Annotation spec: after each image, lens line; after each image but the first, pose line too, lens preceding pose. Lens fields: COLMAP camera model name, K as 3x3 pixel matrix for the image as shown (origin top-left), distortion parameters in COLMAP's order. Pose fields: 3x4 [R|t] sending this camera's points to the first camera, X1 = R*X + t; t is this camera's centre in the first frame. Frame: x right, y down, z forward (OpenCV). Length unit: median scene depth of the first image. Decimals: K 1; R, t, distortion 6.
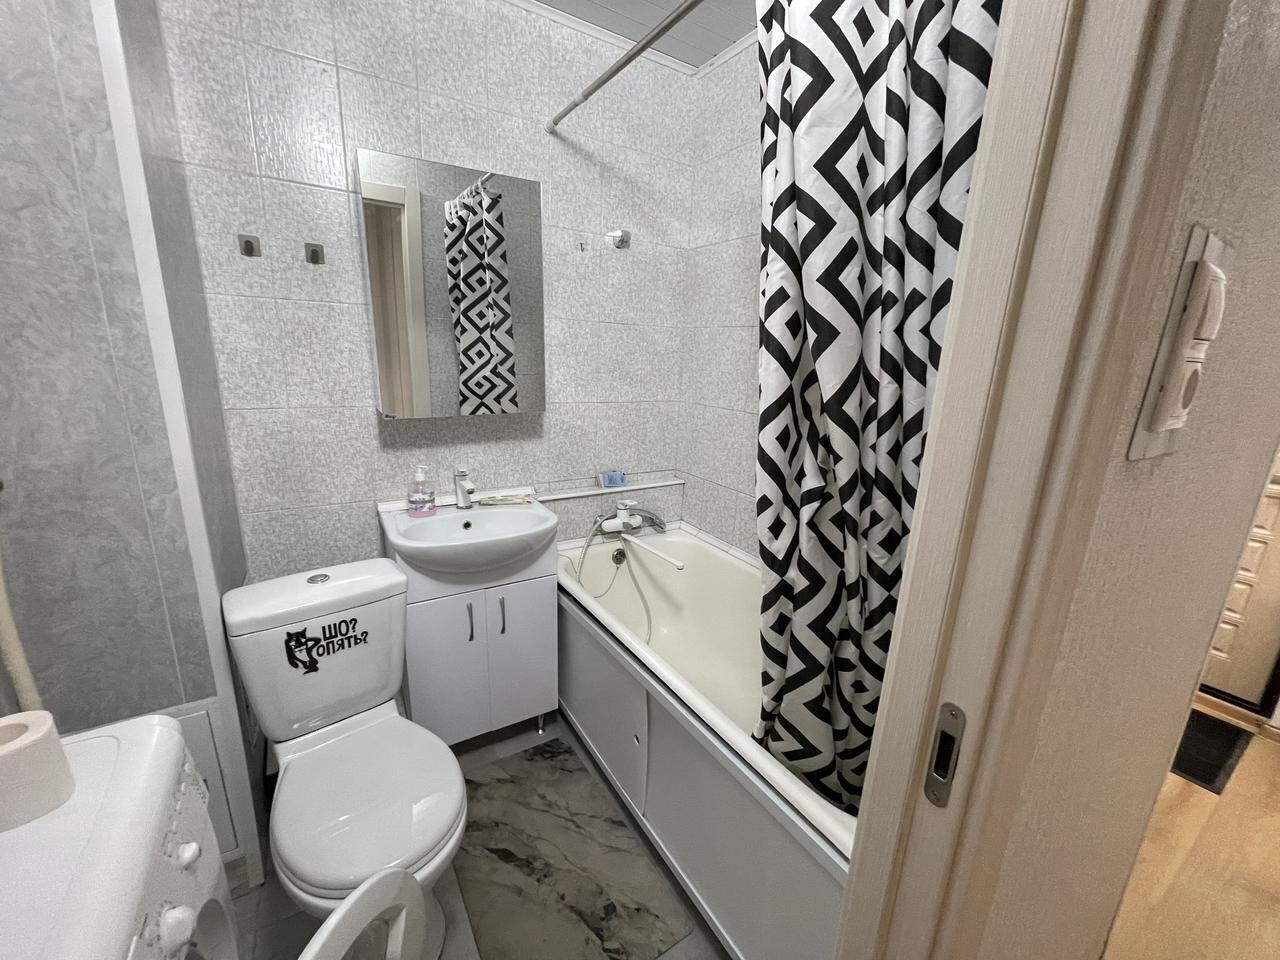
lens RADIAL K [[516.3, 0, 644.8], [0, 516.3, 481.8], [0, 0, 1]] dist [-0.001505, -0.000048]
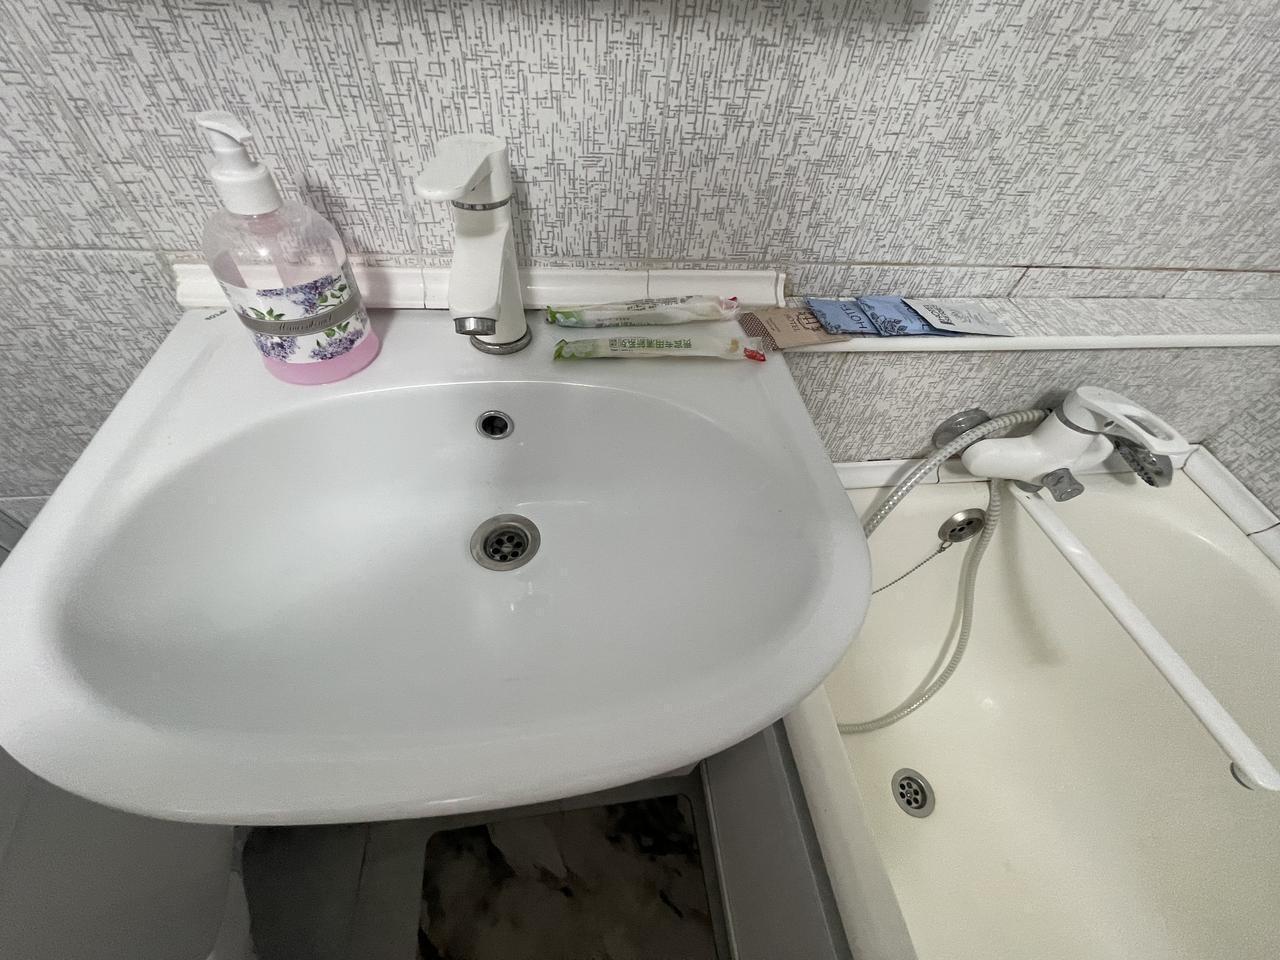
lens RADIAL K [[516.3, 0, 637.7], [0, 516.3, 484.6], [0, 0, 1]] dist [-0.001505, -0.000048]
pose [[0.907456, 0.350983, -0.230943, -0.202723], [-0.153095, 0.788111, 0.596191, -0.054339], [0.391262, -0.505661, 0.768909, 0.785302]]
